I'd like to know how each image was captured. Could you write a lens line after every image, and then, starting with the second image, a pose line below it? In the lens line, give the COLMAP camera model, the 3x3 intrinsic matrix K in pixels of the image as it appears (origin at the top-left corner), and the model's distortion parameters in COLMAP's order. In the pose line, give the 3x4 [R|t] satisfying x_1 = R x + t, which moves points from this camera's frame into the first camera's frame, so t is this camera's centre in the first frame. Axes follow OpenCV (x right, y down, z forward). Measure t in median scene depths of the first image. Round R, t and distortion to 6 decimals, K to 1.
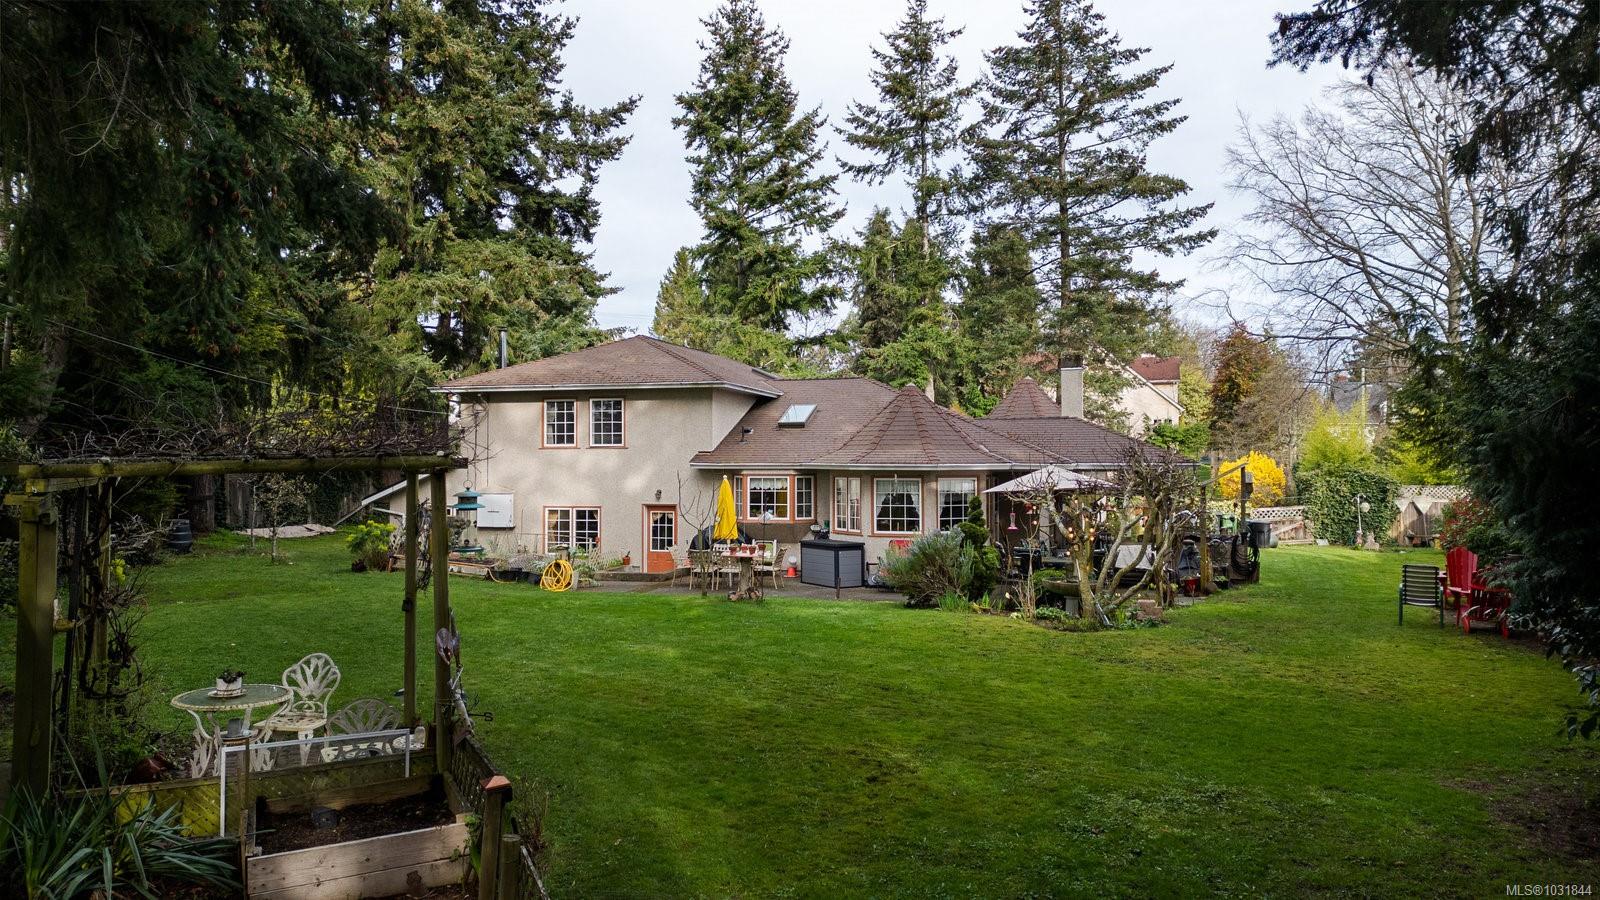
lens RADIAL K [[1079.2, 0, 797.9], [0, 1079.2, 447.9], [0, 0, 1]] dist [0.022026, -0.009111]
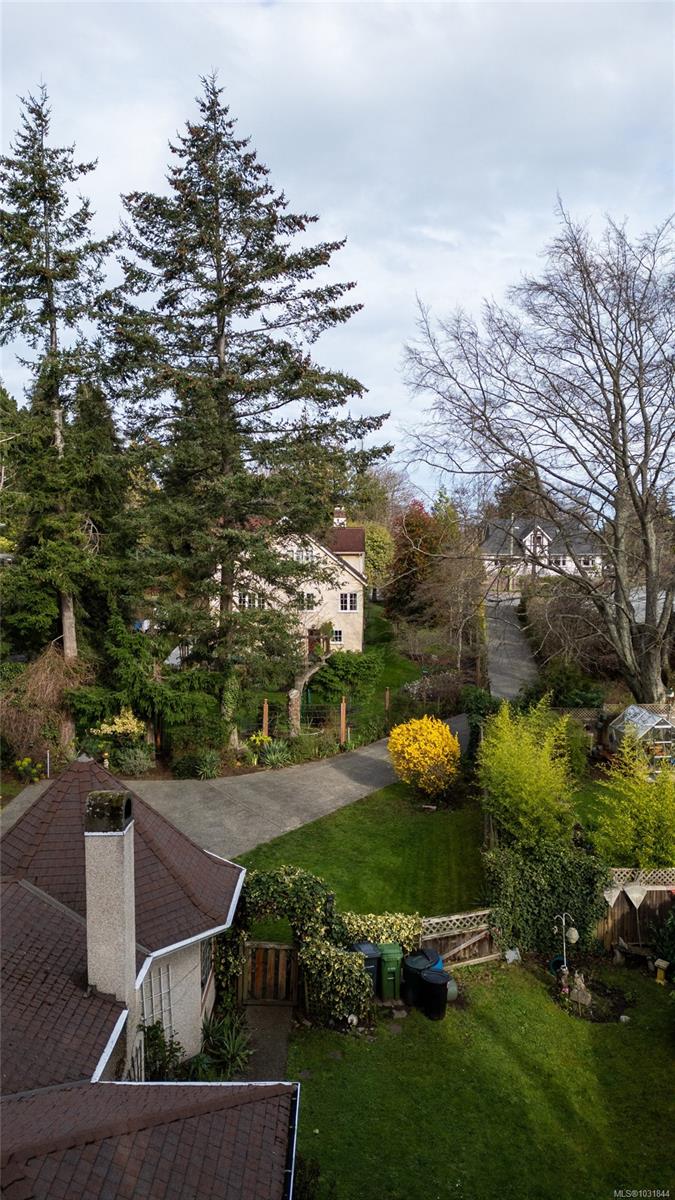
lens RADIAL K [[809.4, 0, 339.5], [0, 809.4, 601.2], [0, 0, 1]] dist [0.022026, -0.009111]
pose [[0.958477, -0.021799, 0.284337, 0.151548], [-0.006579, 0.995118, 0.098470, -0.133552], [-0.285095, -0.096252, 0.953654, 0.363845]]
